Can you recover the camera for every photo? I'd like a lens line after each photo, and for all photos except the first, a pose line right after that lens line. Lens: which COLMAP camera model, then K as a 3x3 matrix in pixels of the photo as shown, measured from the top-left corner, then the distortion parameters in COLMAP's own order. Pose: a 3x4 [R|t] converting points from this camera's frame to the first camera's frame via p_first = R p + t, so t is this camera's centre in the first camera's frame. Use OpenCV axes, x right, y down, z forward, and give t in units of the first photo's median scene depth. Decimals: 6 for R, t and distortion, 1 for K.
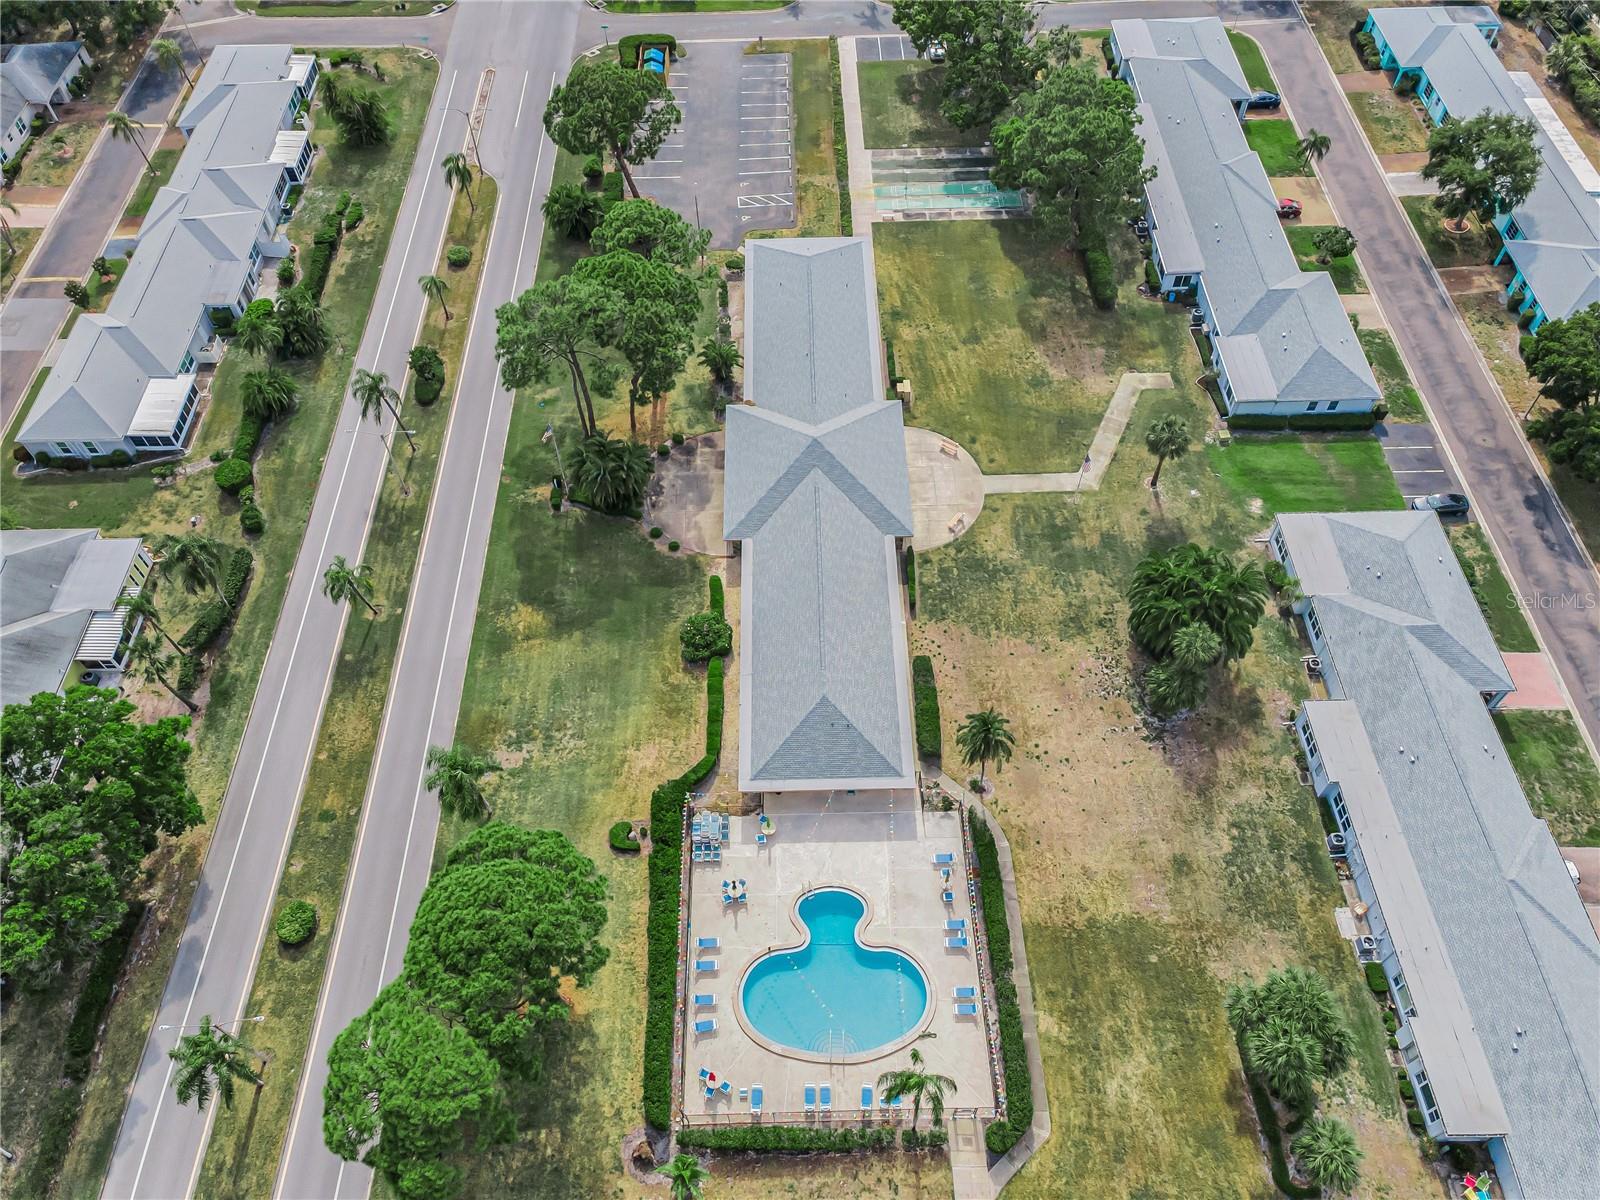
lens RADIAL K [[1180.8, 0, 800.5], [0, 1180.8, 610.8], [0, 0, 1]] dist [0.045127, 0.002763]
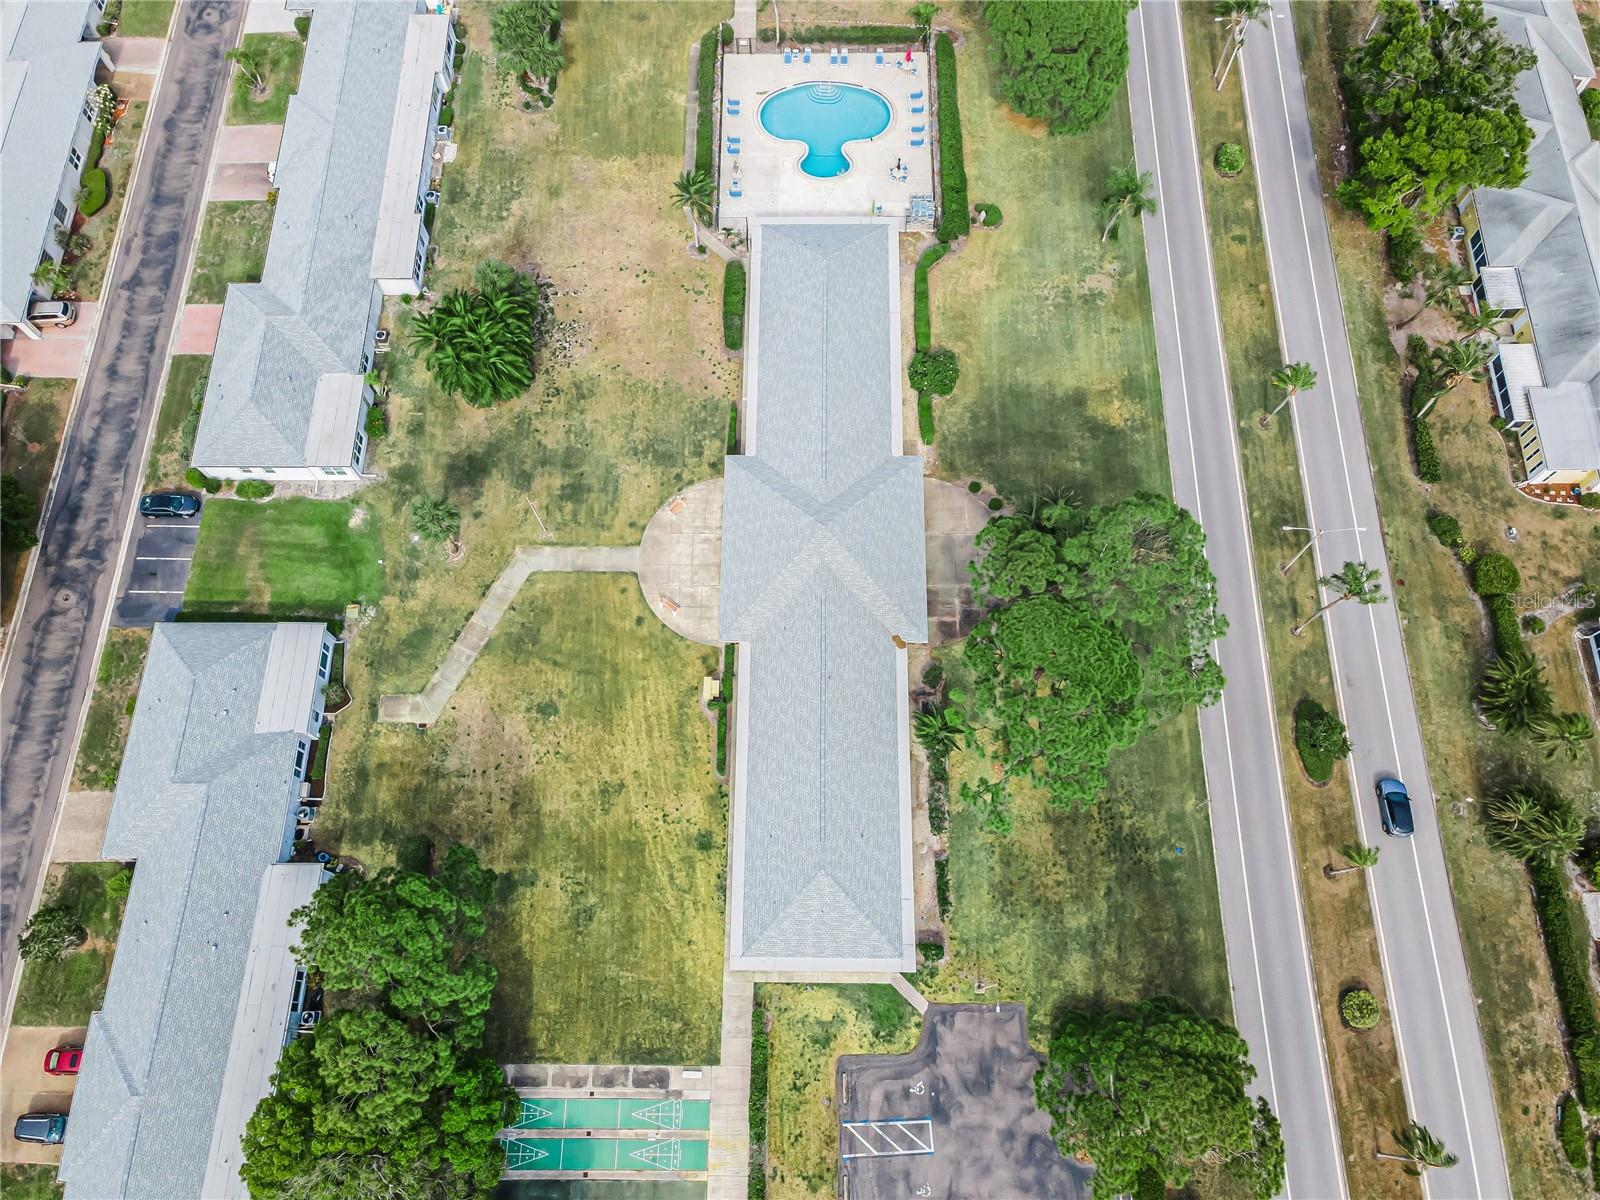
lens RADIAL K [[1180.8, 0, 800.5], [0, 1180.8, 610.8], [0, 0, 1]] dist [0.045127, 0.002763]
pose [[-0.998939, -0.014534, 0.043700, -0.009393], [0.044655, -0.537732, 0.841933, -0.899190], [0.011262, 0.842991, 0.537810, 0.556130]]
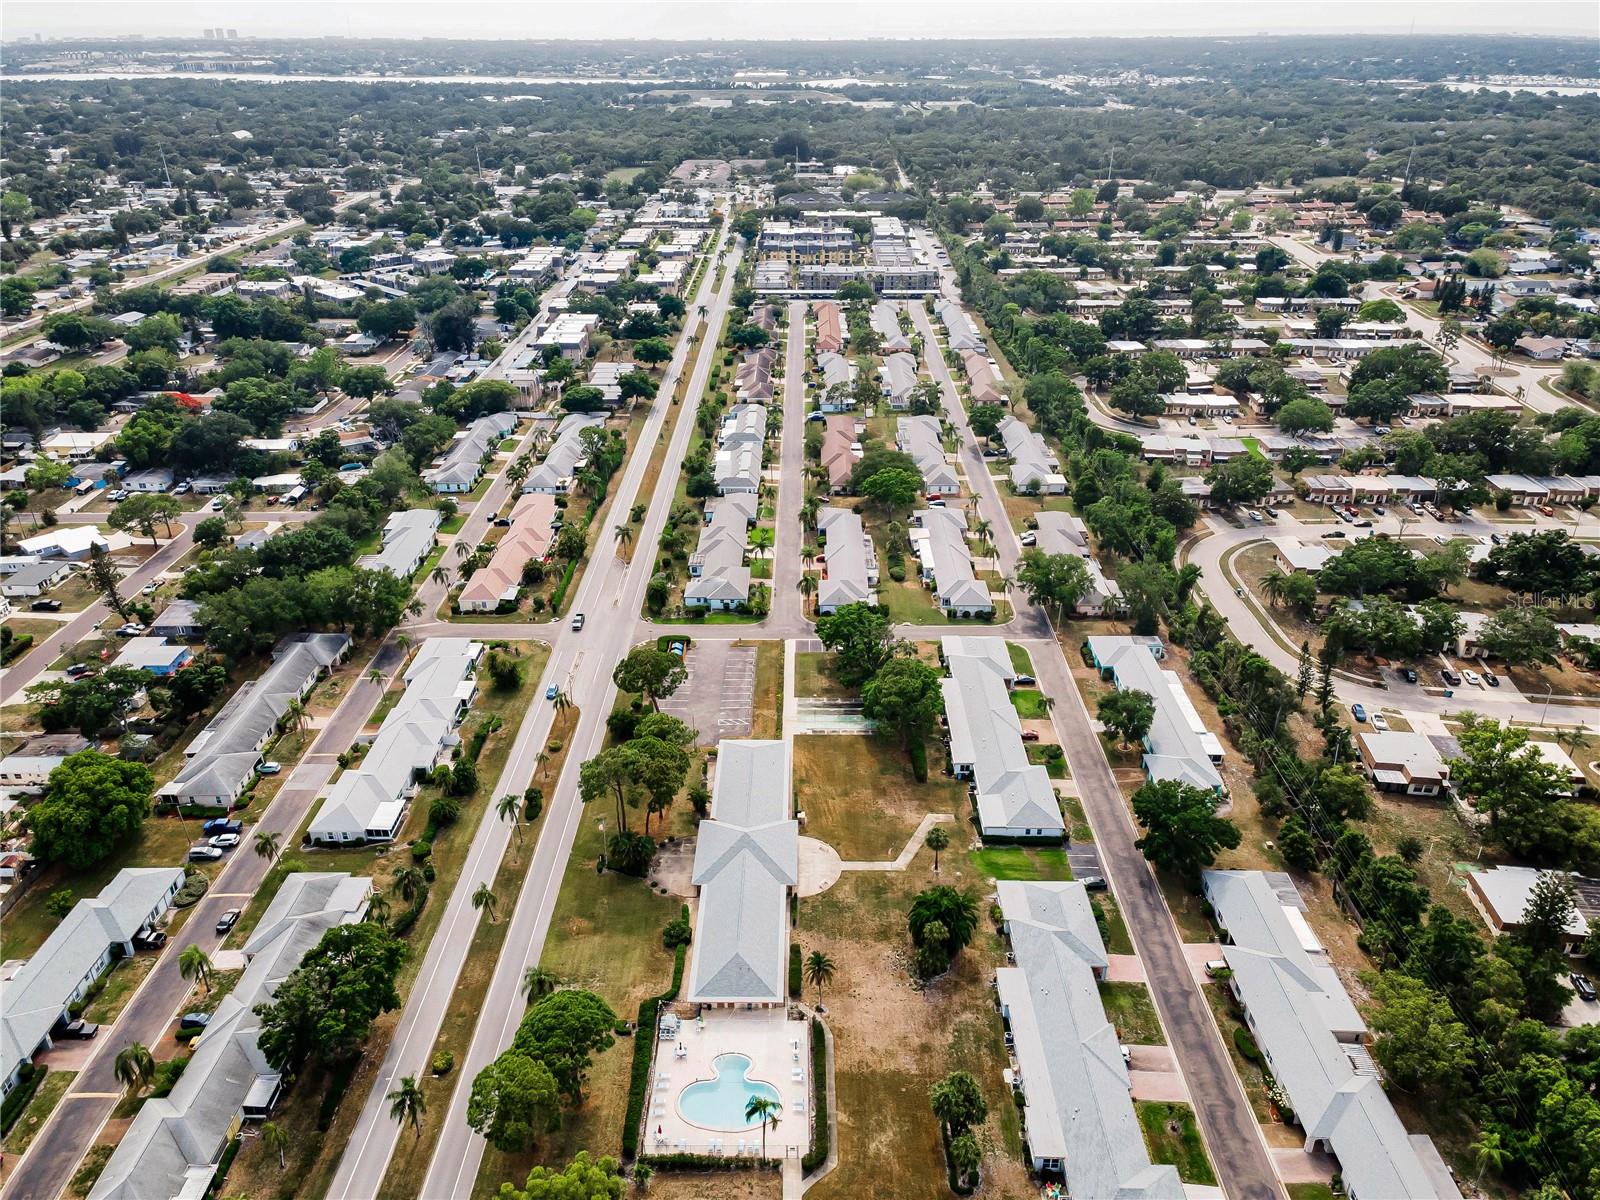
lens RADIAL K [[1180.8, 0, 800.5], [0, 1180.8, 610.8], [0, 0, 1]] dist [0.045127, 0.002763]
pose [[0.999544, 0.026195, -0.015000, 0.111375], [-0.030154, 0.889165, -0.456592, 0.369141], [0.001377, 0.456836, 0.889550, -0.759873]]
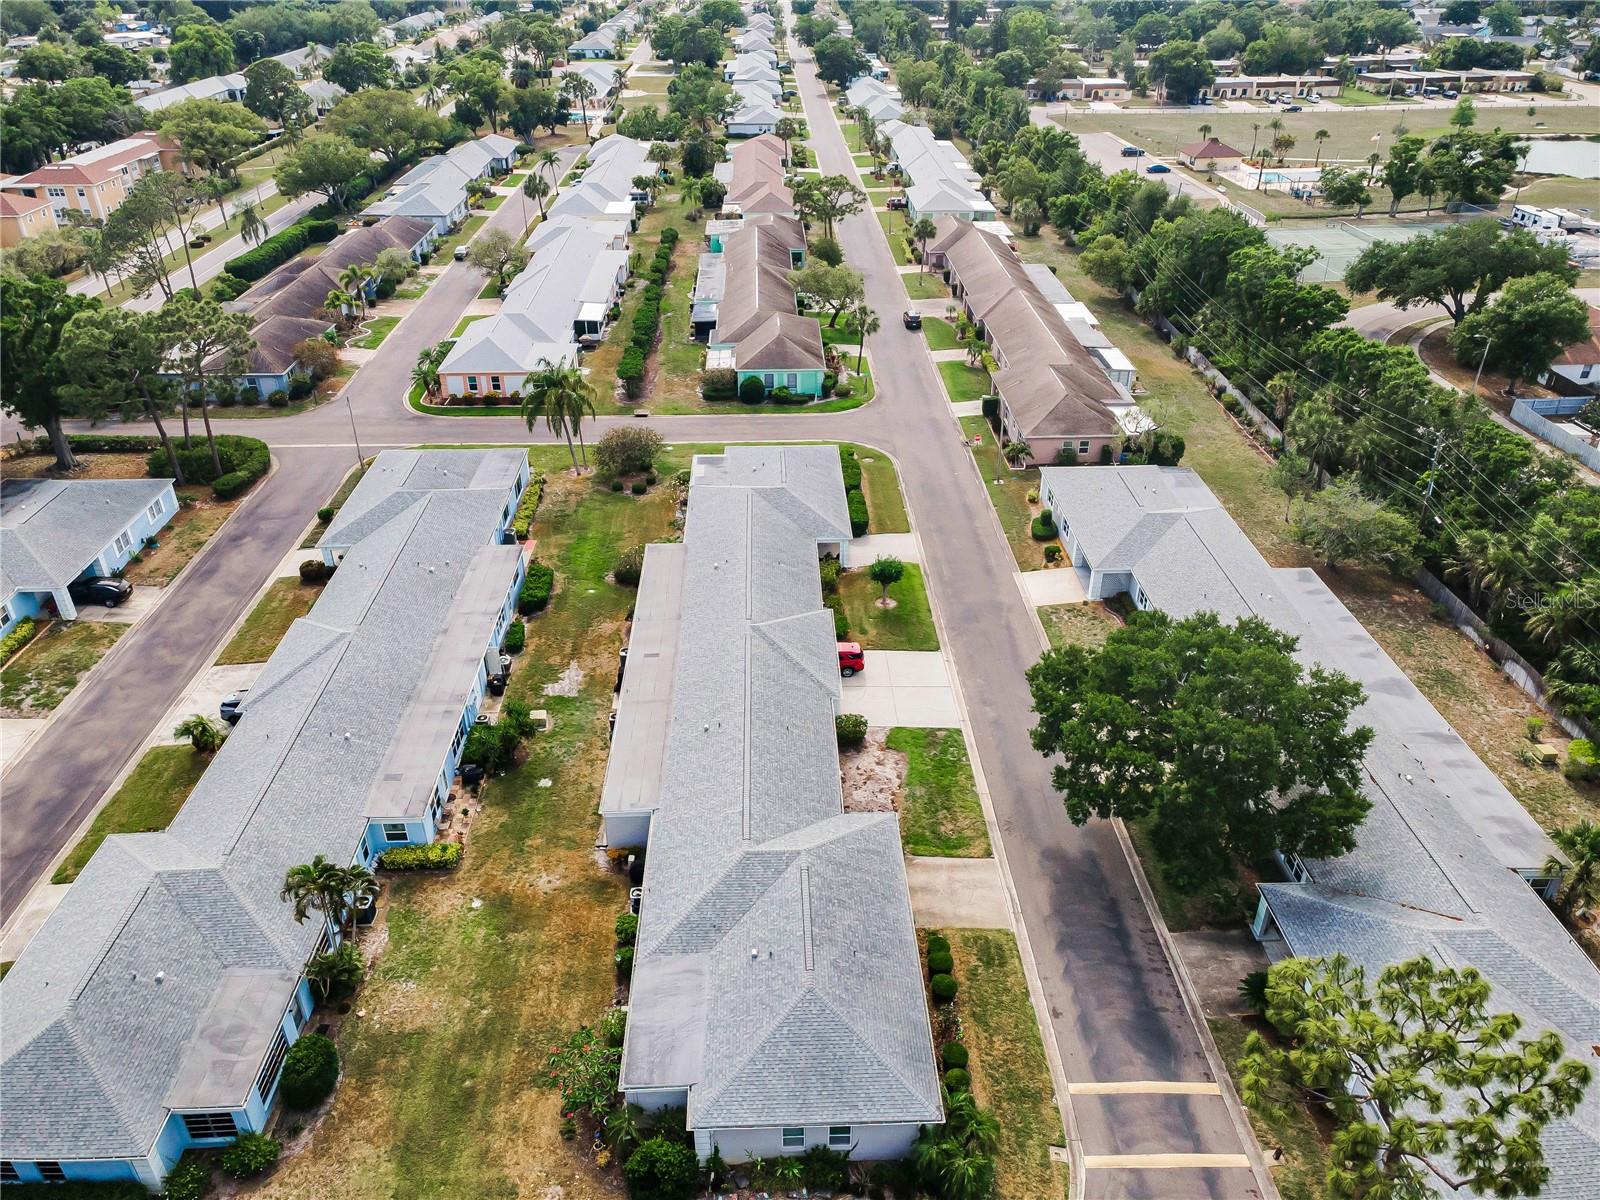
lens RADIAL K [[1180.8, 0, 800.5], [0, 1180.8, 610.8], [0, 0, 1]] dist [0.045127, 0.002763]
pose [[0.999807, 0.004206, 0.019202, 0.504074], [0.003690, 0.919322, -0.393489, 2.372012], [-0.019308, 0.393484, 0.919129, -1.325627]]
